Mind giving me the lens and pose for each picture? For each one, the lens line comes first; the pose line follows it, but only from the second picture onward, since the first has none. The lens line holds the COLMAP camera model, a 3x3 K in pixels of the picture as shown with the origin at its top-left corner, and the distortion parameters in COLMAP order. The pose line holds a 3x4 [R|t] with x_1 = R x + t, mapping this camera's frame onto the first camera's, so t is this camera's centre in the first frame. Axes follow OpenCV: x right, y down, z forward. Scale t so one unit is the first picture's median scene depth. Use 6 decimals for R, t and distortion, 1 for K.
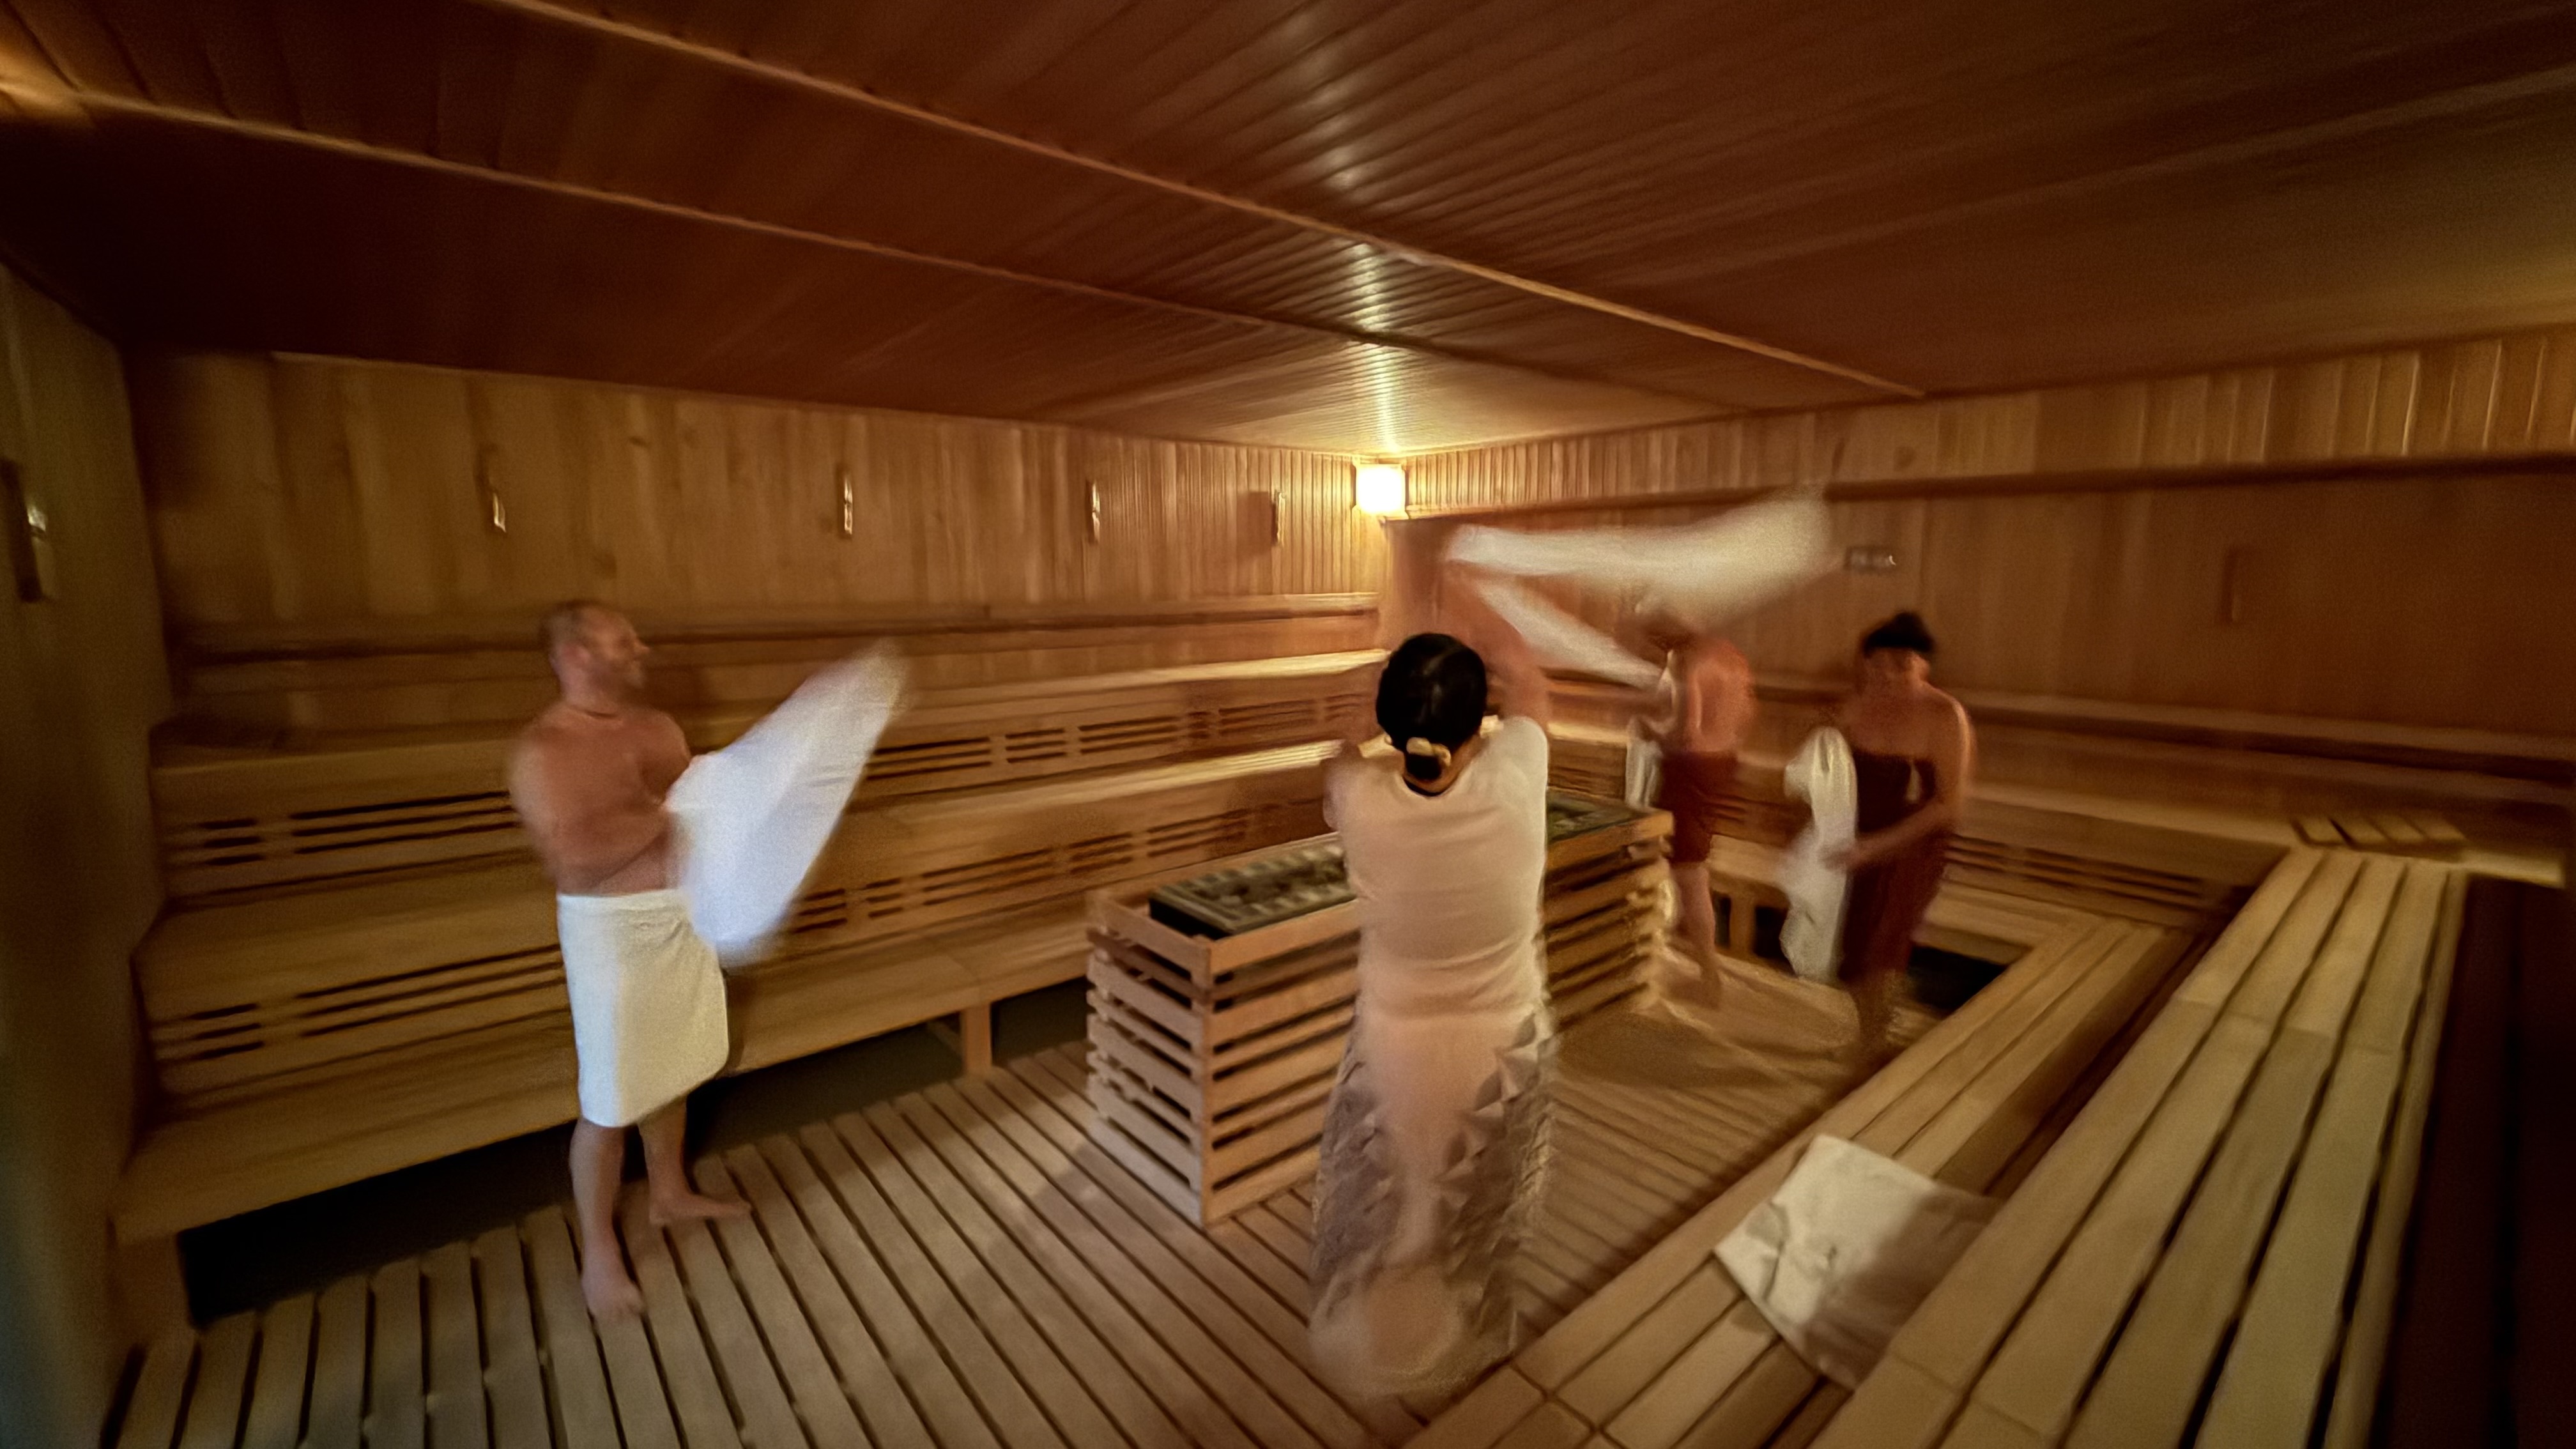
lens RADIAL K [[1022.8, 0, 1276.9], [0, 1022.8, 733.2], [0, 0, 1]] dist [0.001161, 0.000001]
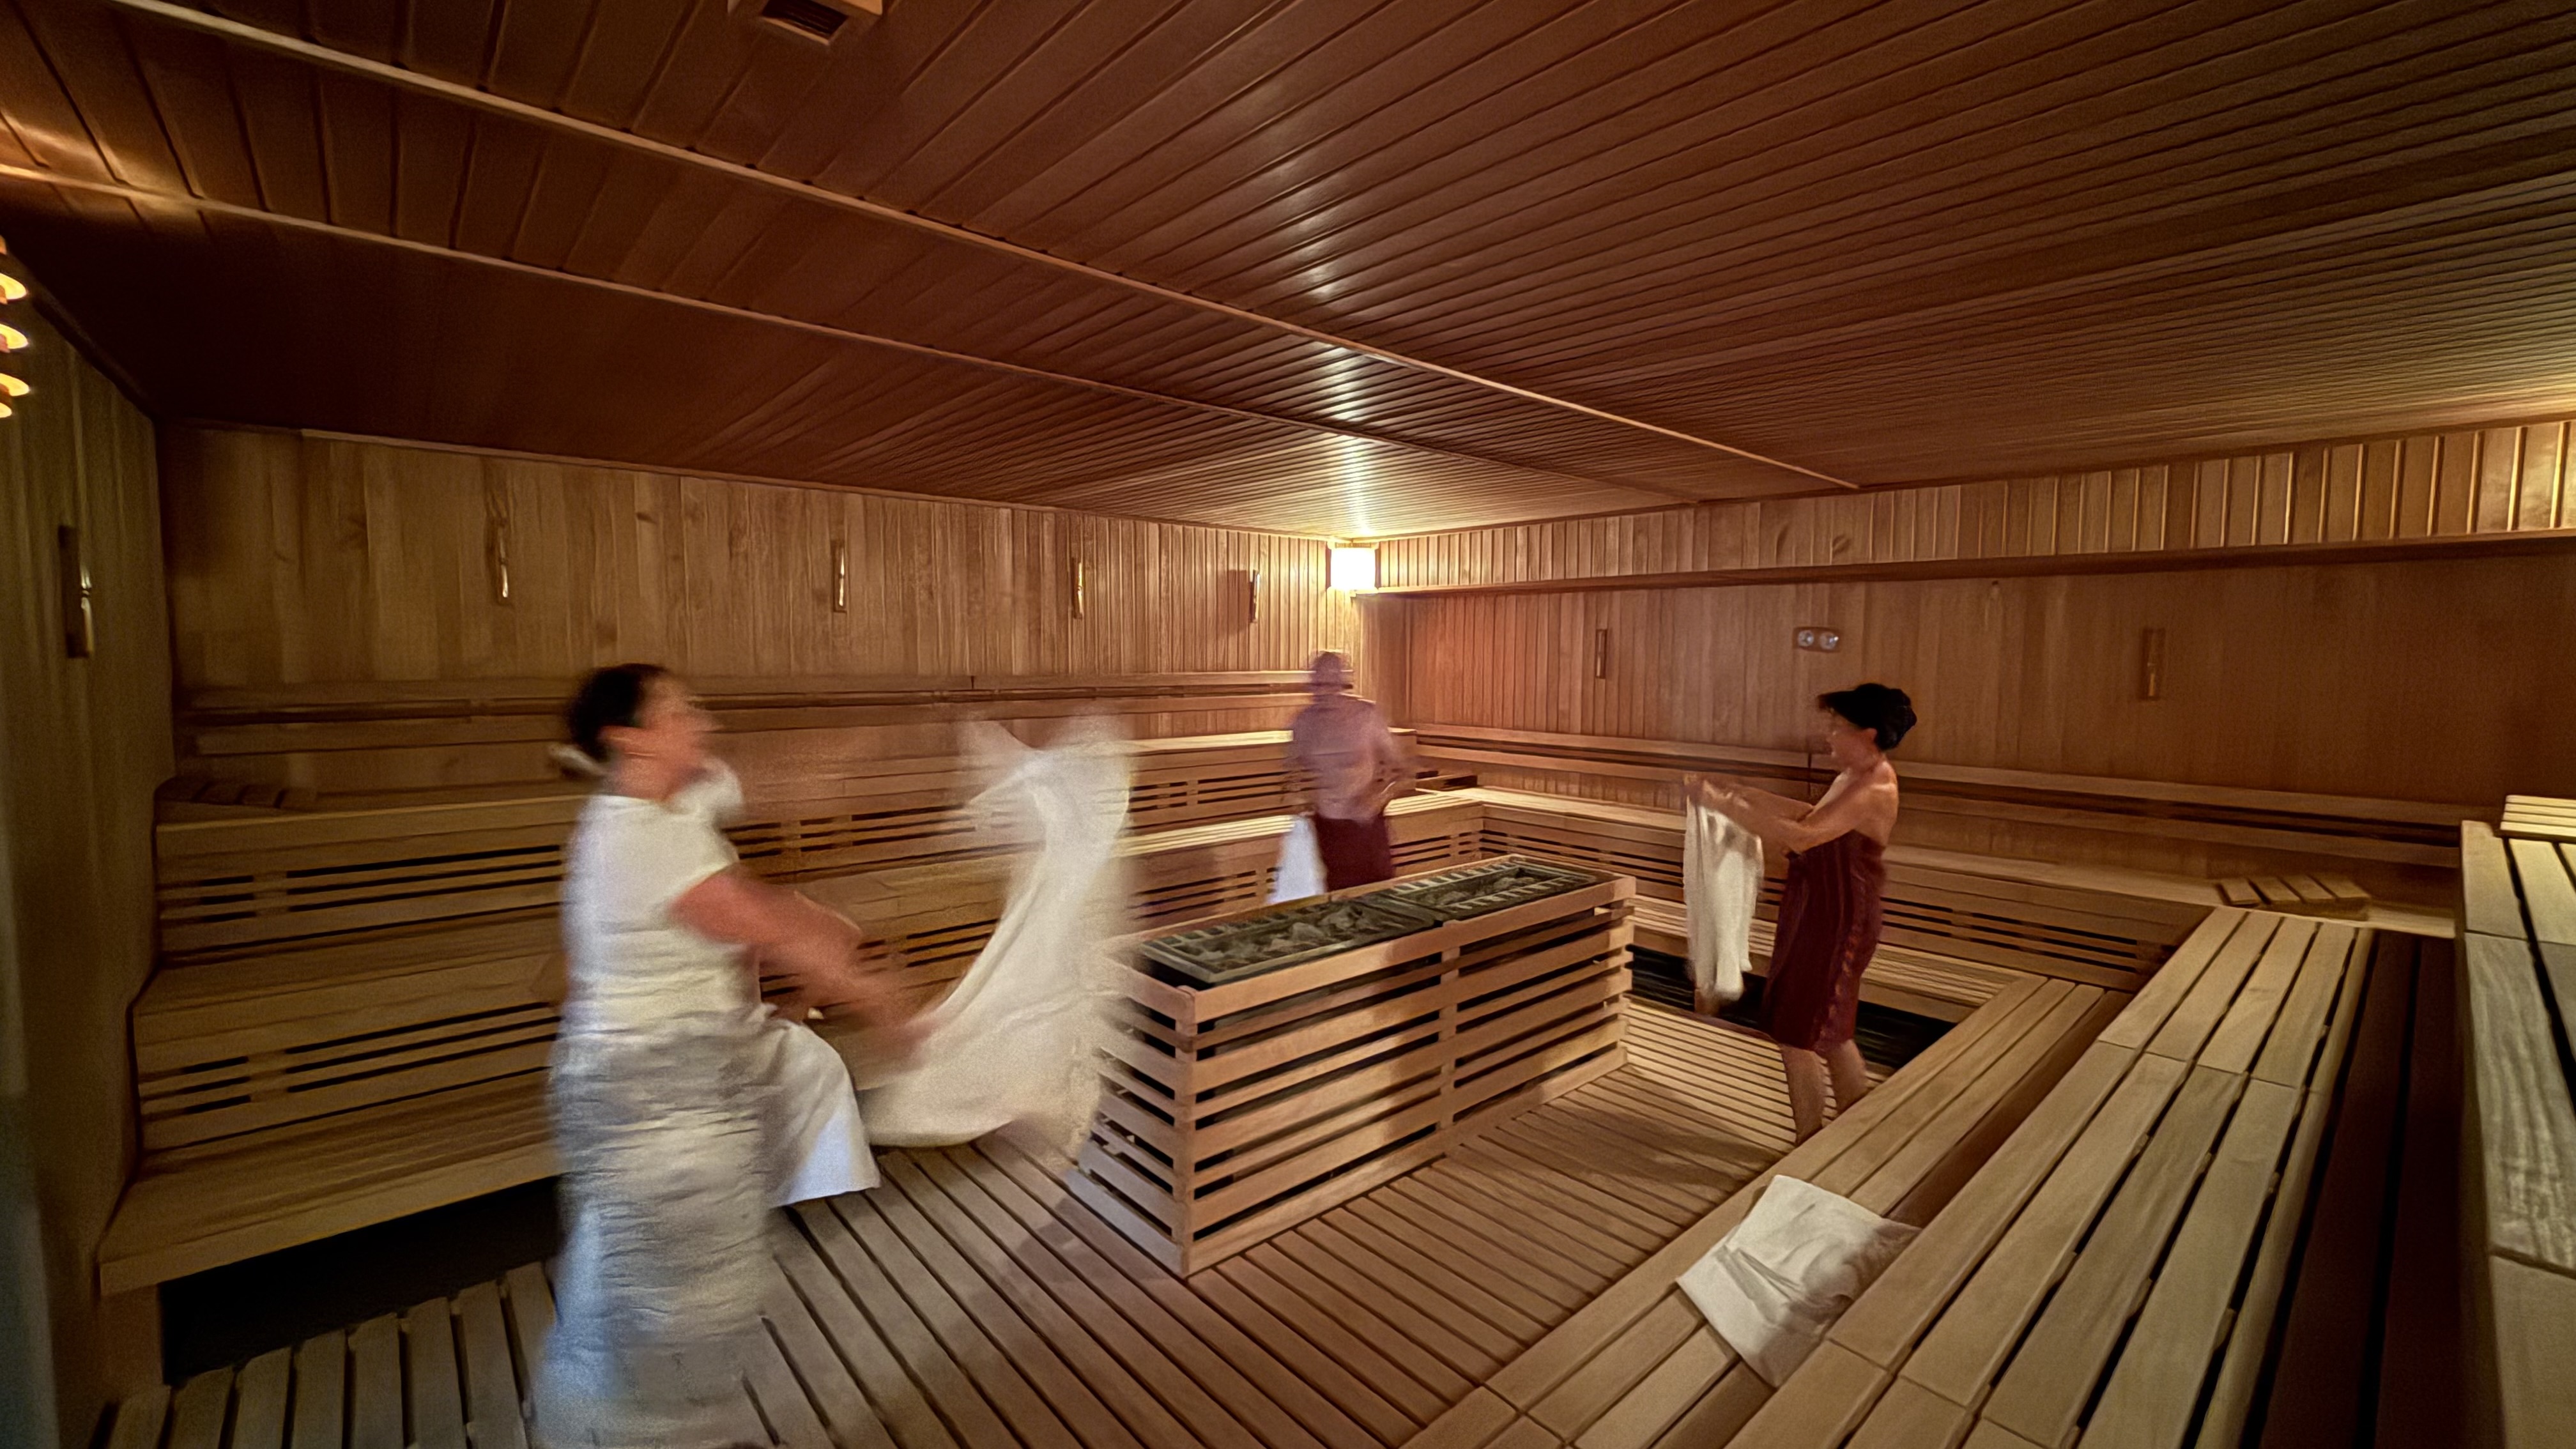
lens RADIAL K [[1022.8, 0, 1276.9], [0, 1022.8, 733.2], [0, 0, 1]] dist [0.001161, 0.000001]
pose [[0.999621, 0.004018, 0.027238, -0.007806], [-0.001866, 0.996907, -0.078570, 0.018249], [-0.027469, 0.078489, 0.996536, -0.046574]]
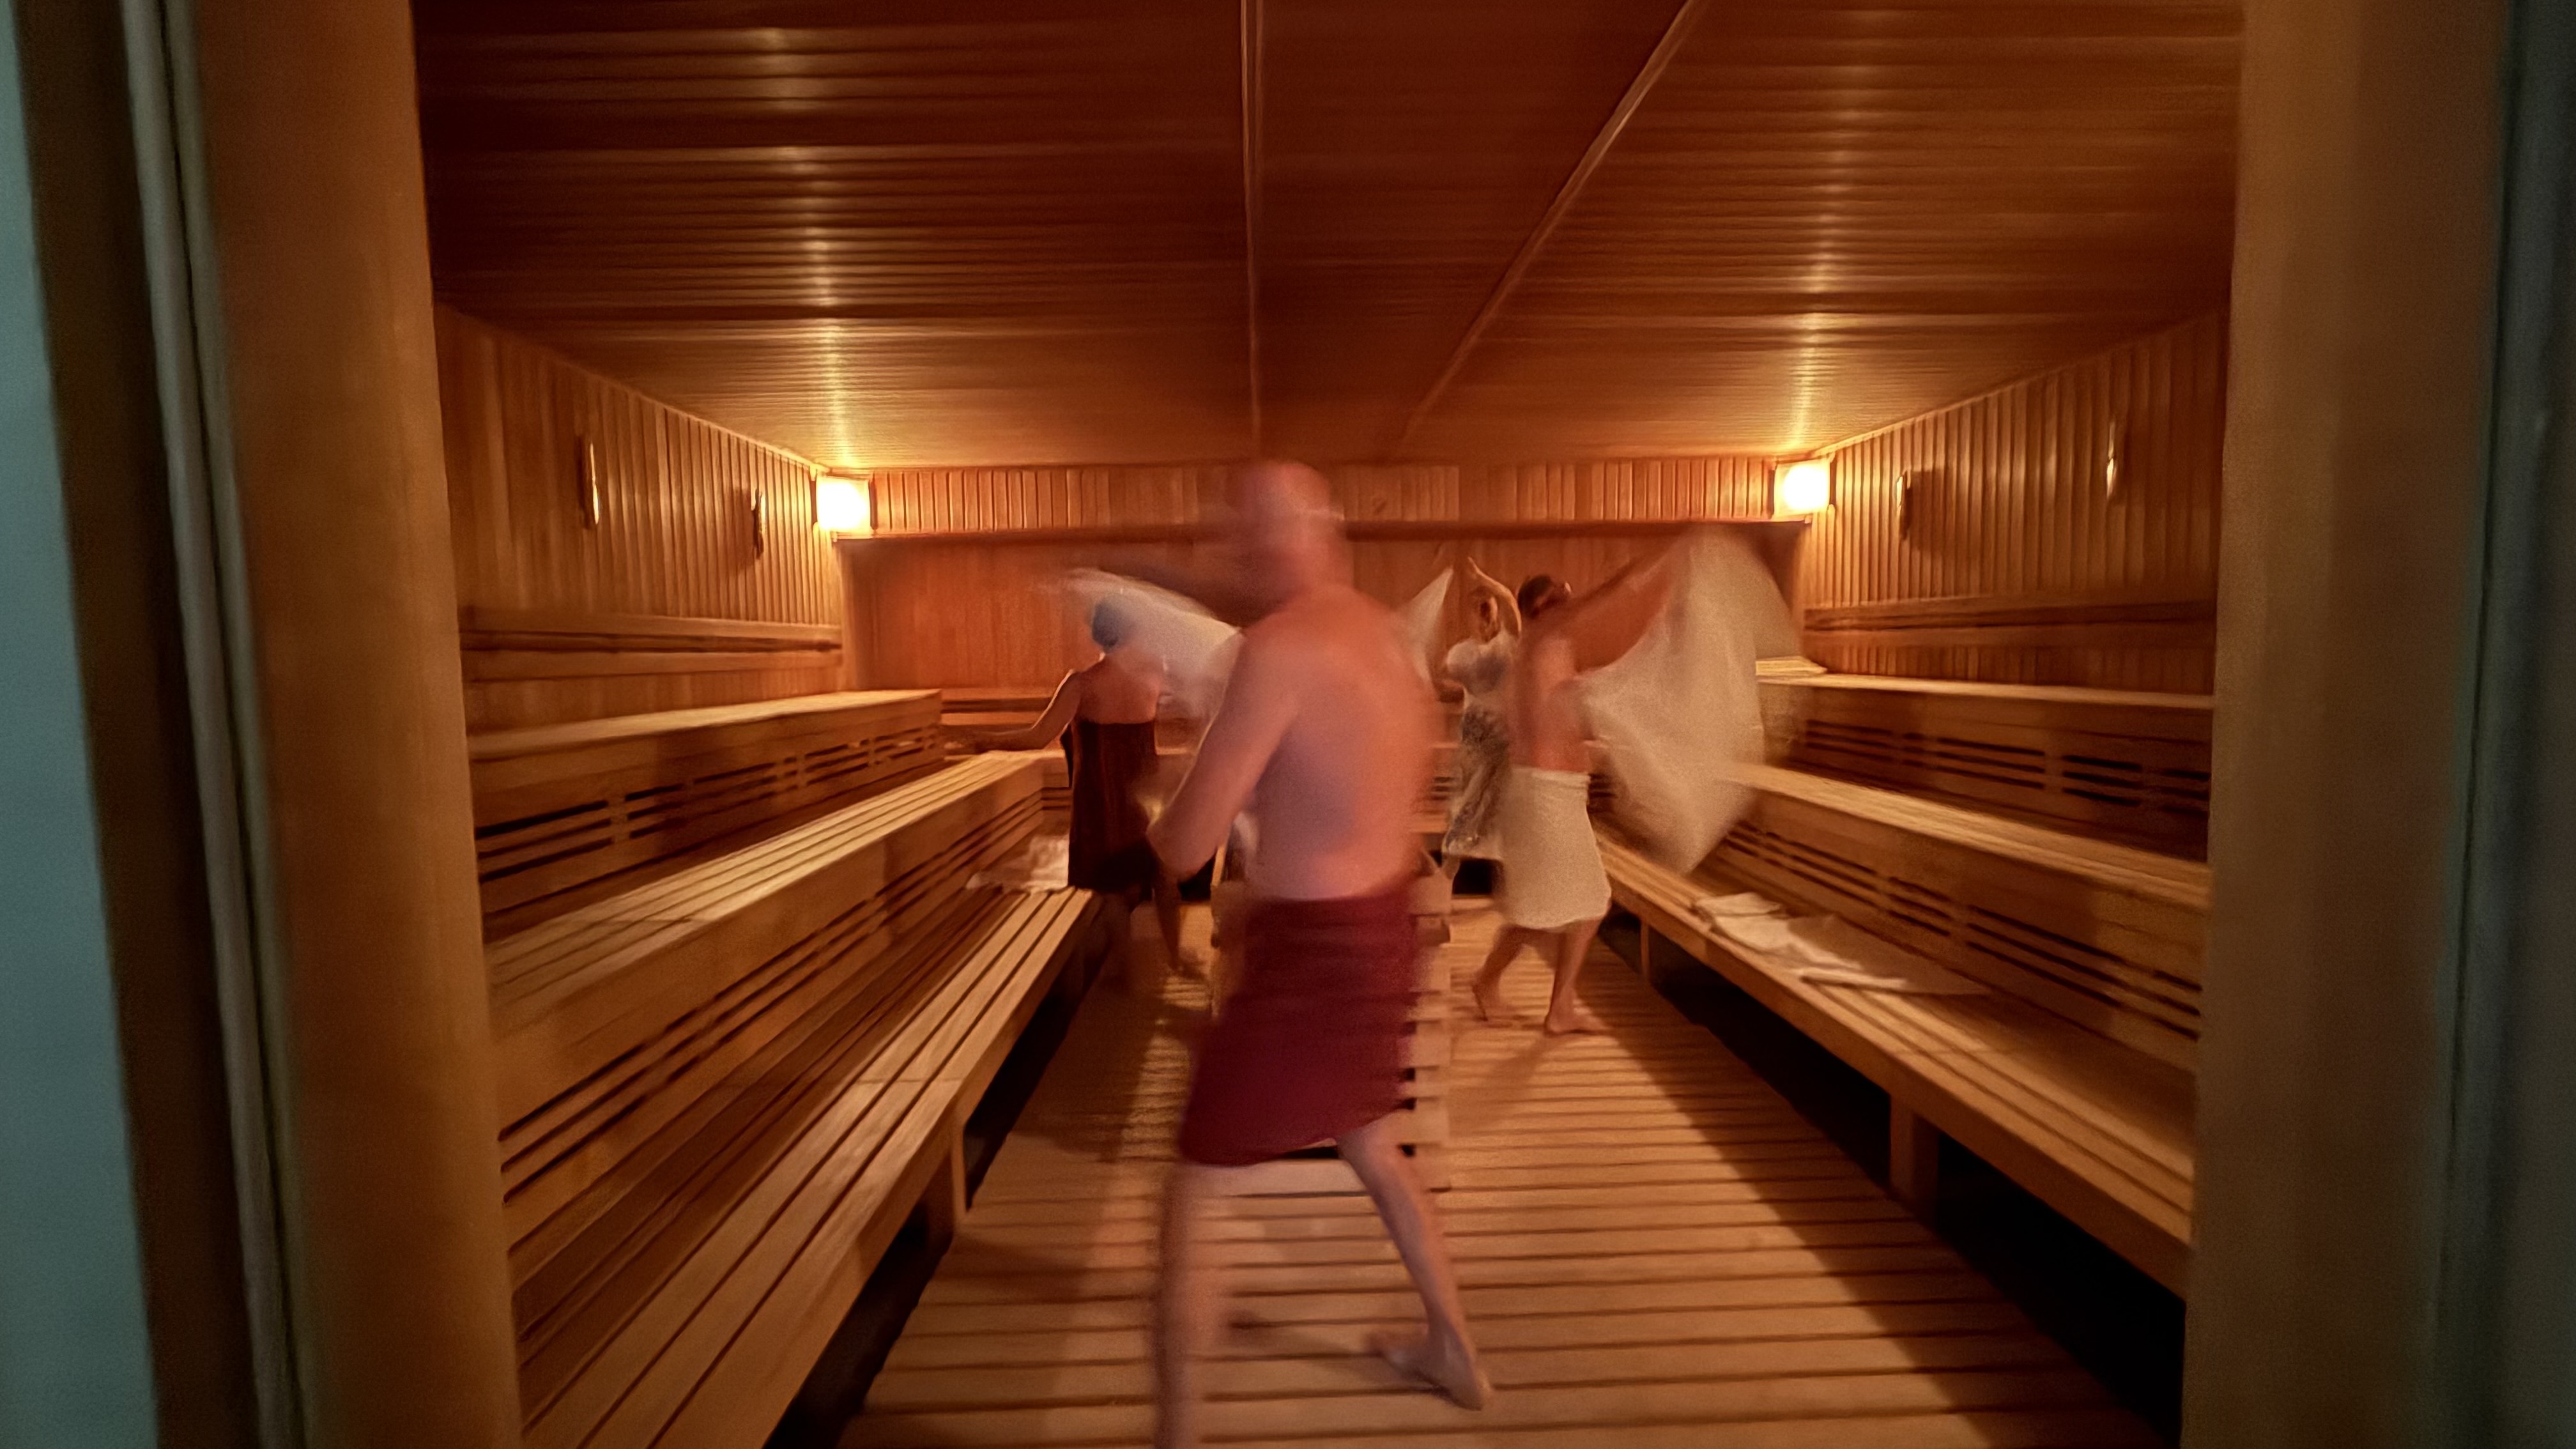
lens RADIAL K [[1022.8, 0, 1276.9], [0, 1022.8, 733.2], [0, 0, 1]] dist [0.001161, 0.000001]
pose [[0.624861, -0.074081, 0.777214, -0.717914], [0.143099, 0.989491, -0.020734, 0.049799], [-0.767510, 0.124174, 0.628895, 0.388199]]
